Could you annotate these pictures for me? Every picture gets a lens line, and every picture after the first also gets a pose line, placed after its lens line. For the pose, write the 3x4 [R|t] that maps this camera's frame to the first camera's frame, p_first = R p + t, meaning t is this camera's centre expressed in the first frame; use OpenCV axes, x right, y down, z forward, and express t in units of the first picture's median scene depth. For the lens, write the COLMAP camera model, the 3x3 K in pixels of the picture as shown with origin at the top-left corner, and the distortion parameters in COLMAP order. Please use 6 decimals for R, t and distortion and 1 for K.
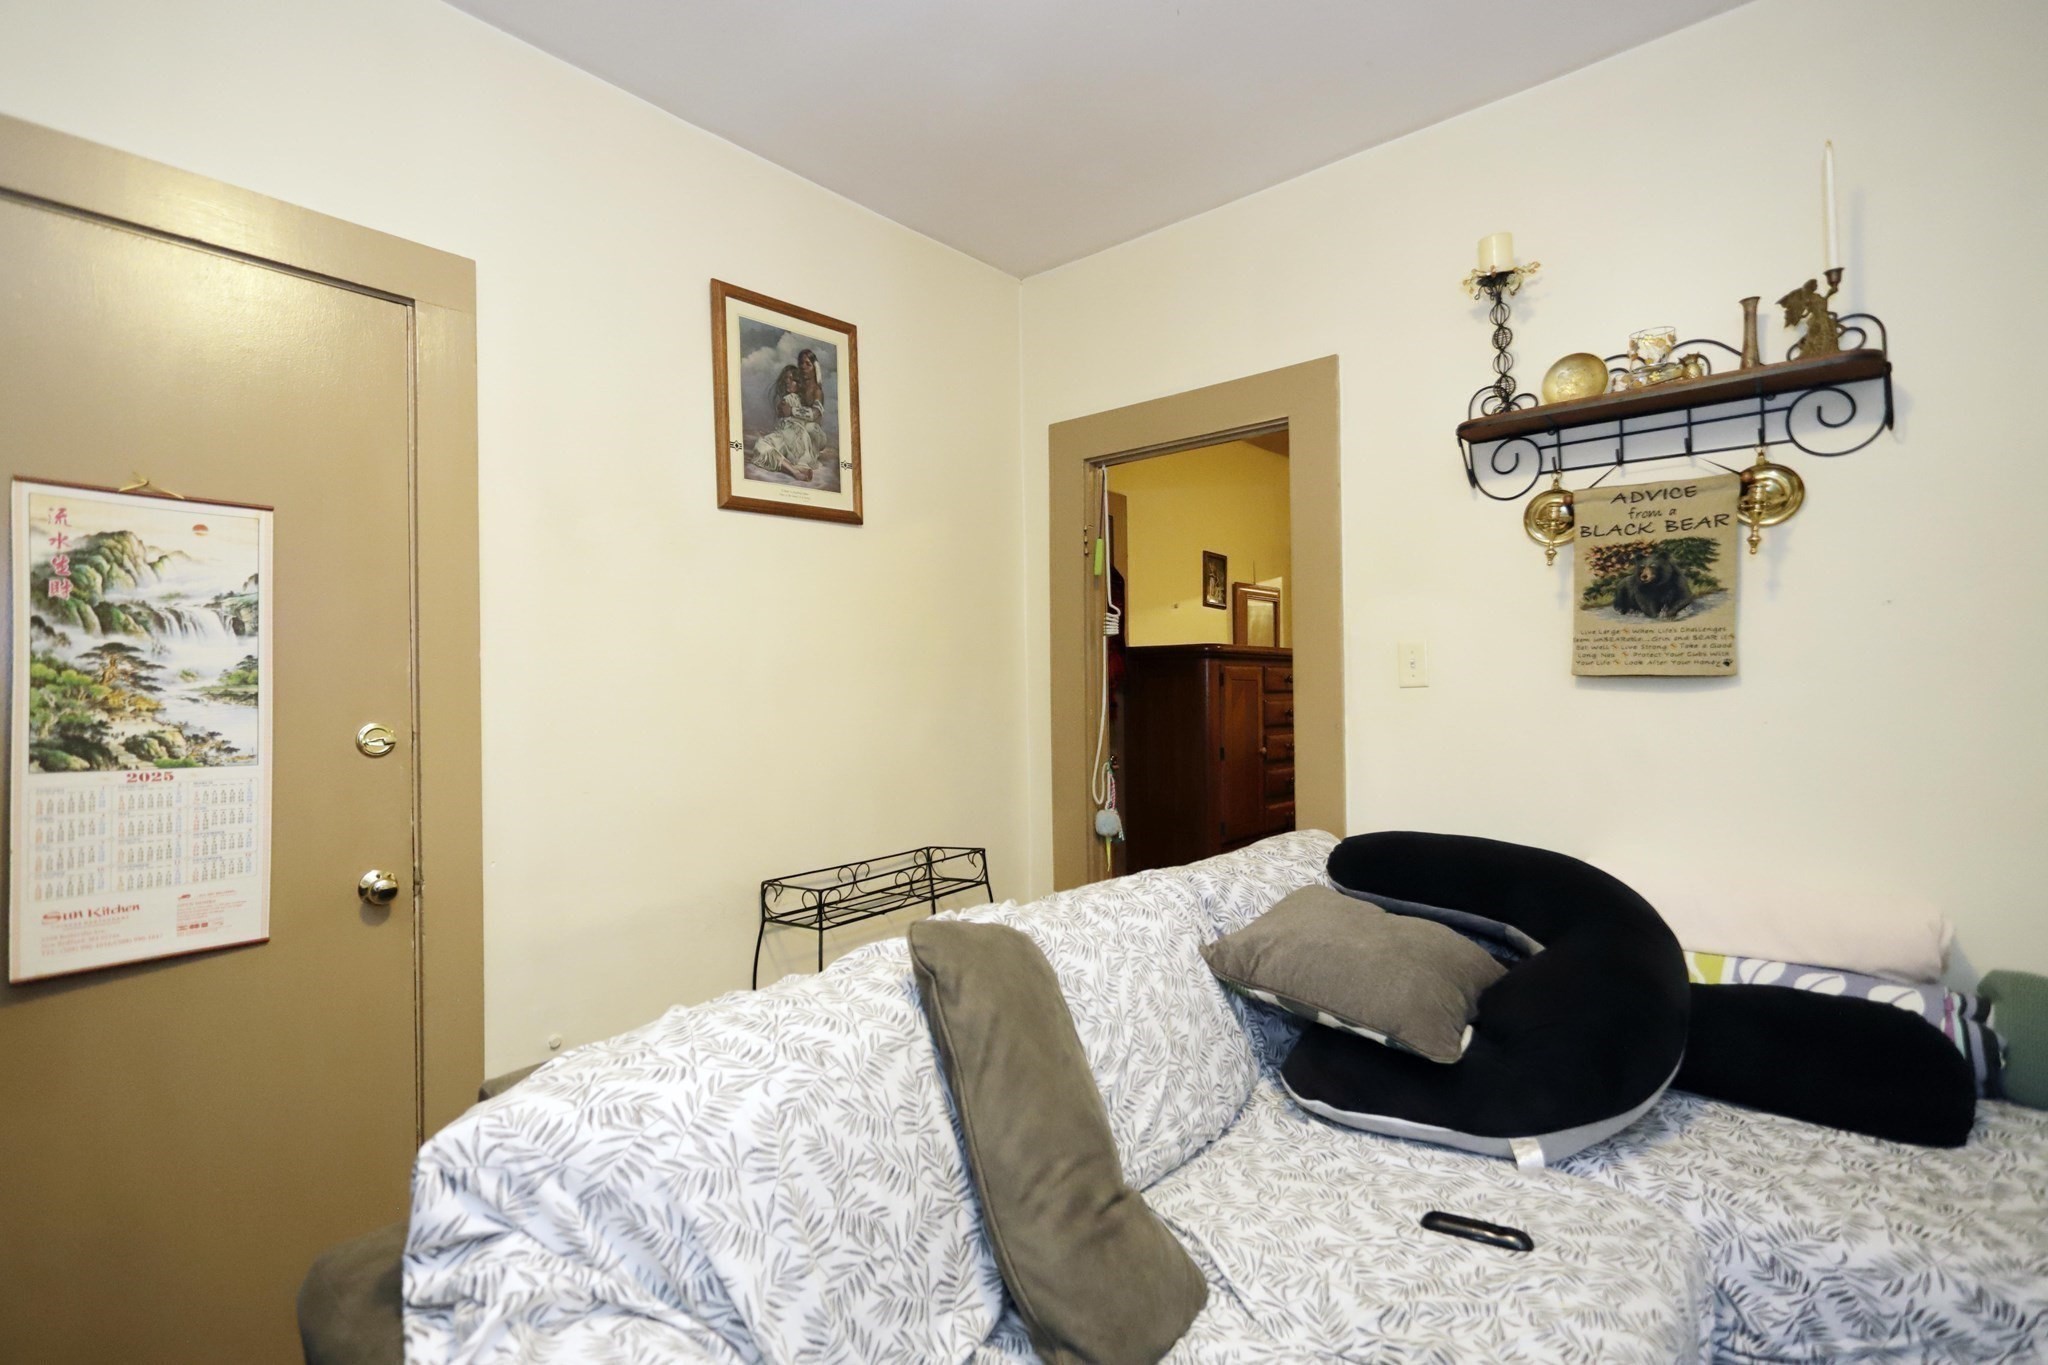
lens RADIAL K [[962.6, 0, 1030.2], [0, 962.6, 689.9], [0, 0, 1]] dist [-0.001986, -0.000289]
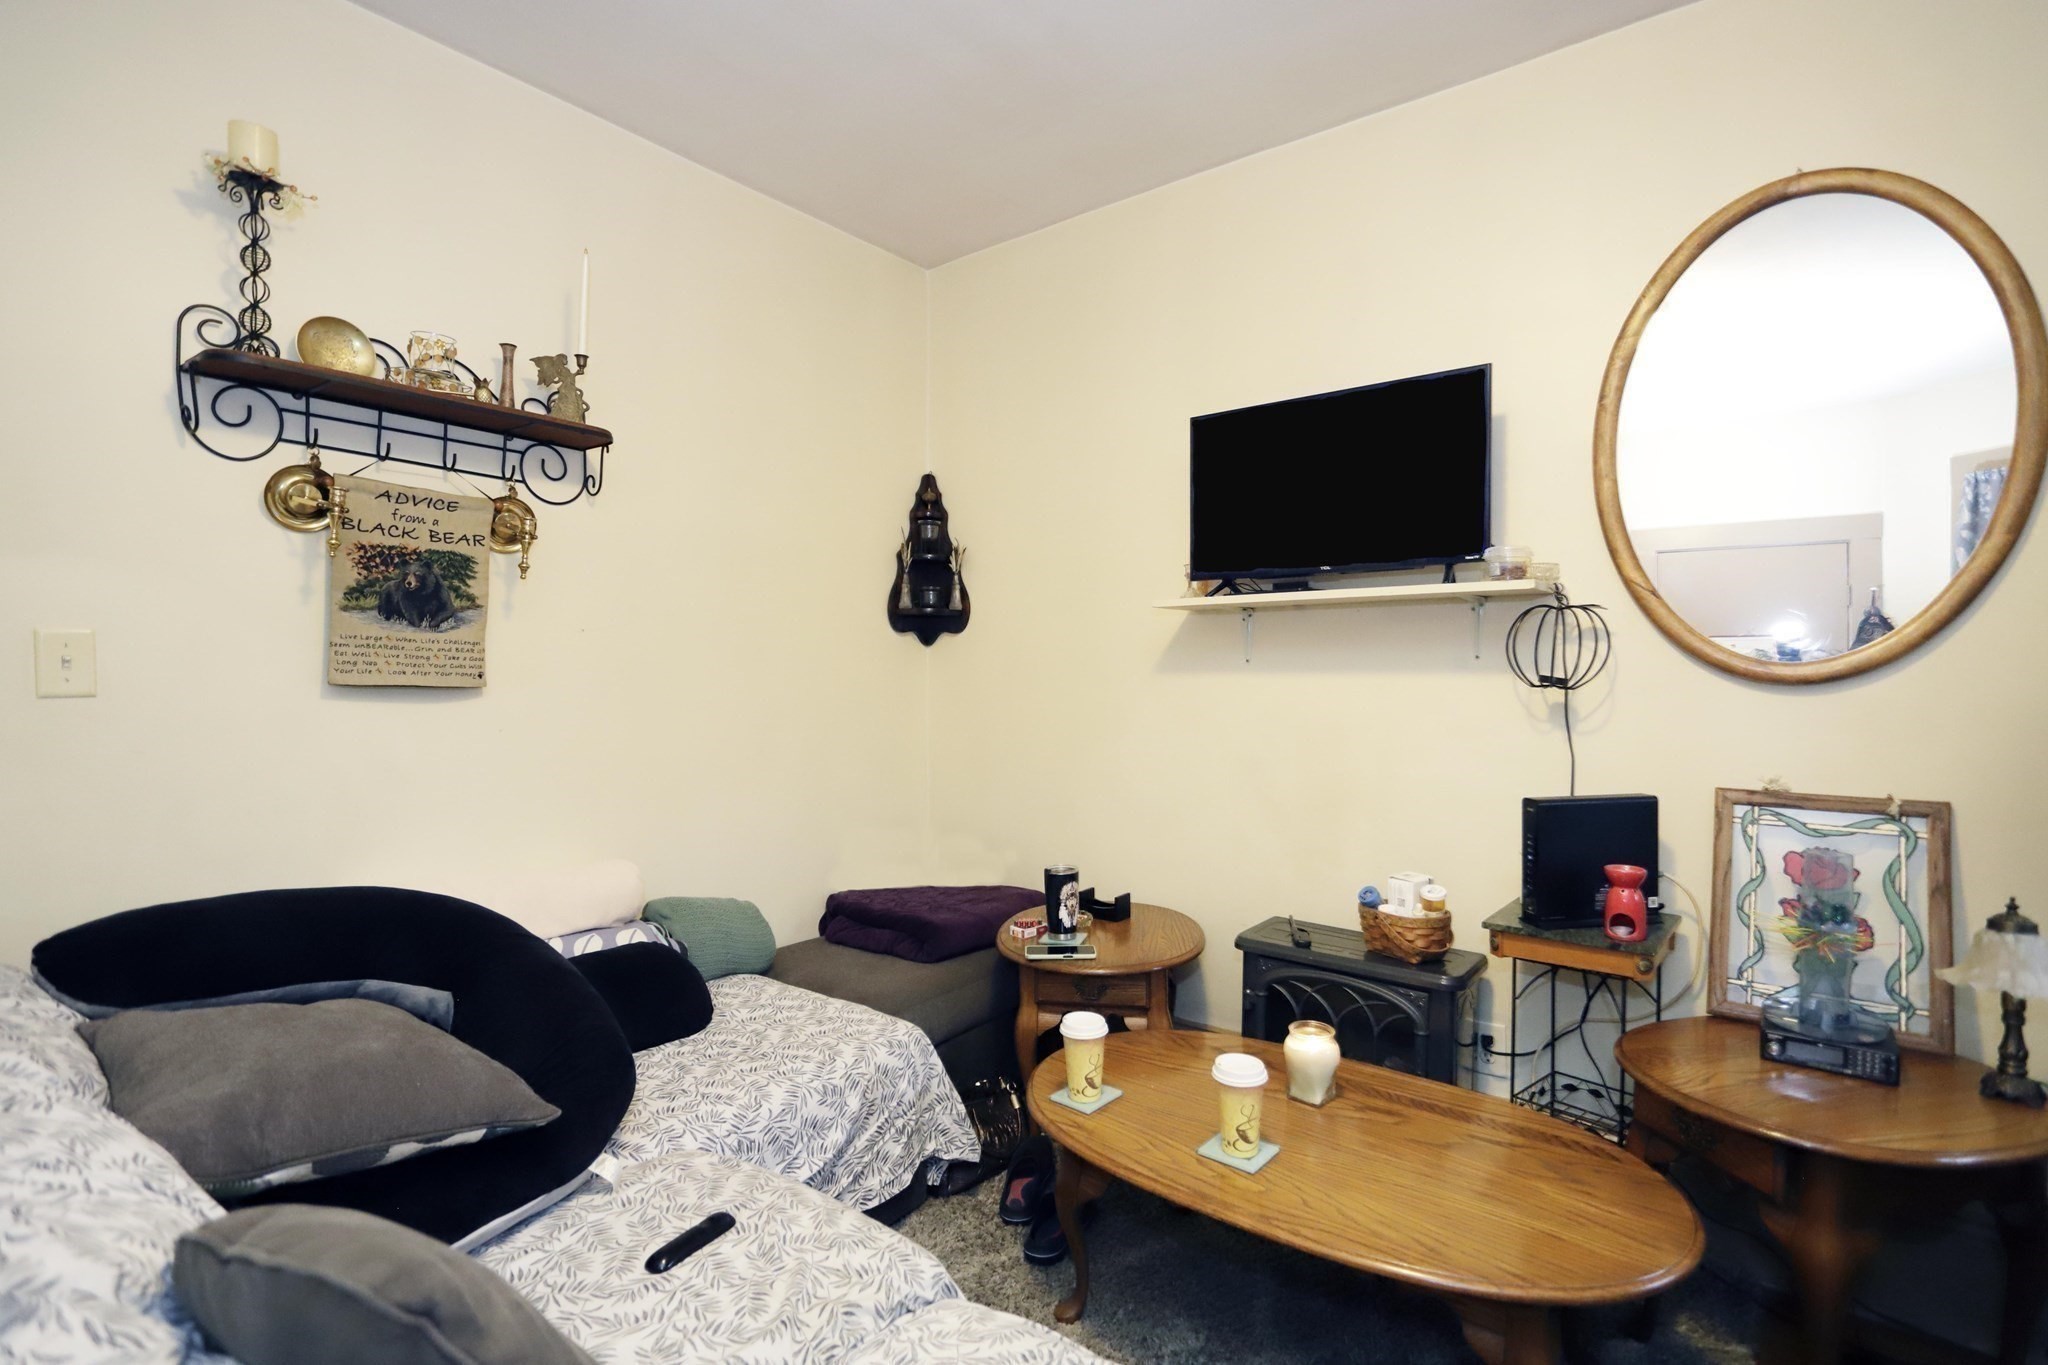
lens RADIAL K [[962.6, 0, 1030.2], [0, 962.6, 689.9], [0, 0, 1]] dist [-0.001986, -0.000289]
pose [[-0.031261, 0.003745, 0.999504, -0.348128], [-0.007871, 0.999961, -0.003993, -0.012416], [-0.999480, -0.007992, -0.031230, 0.414583]]
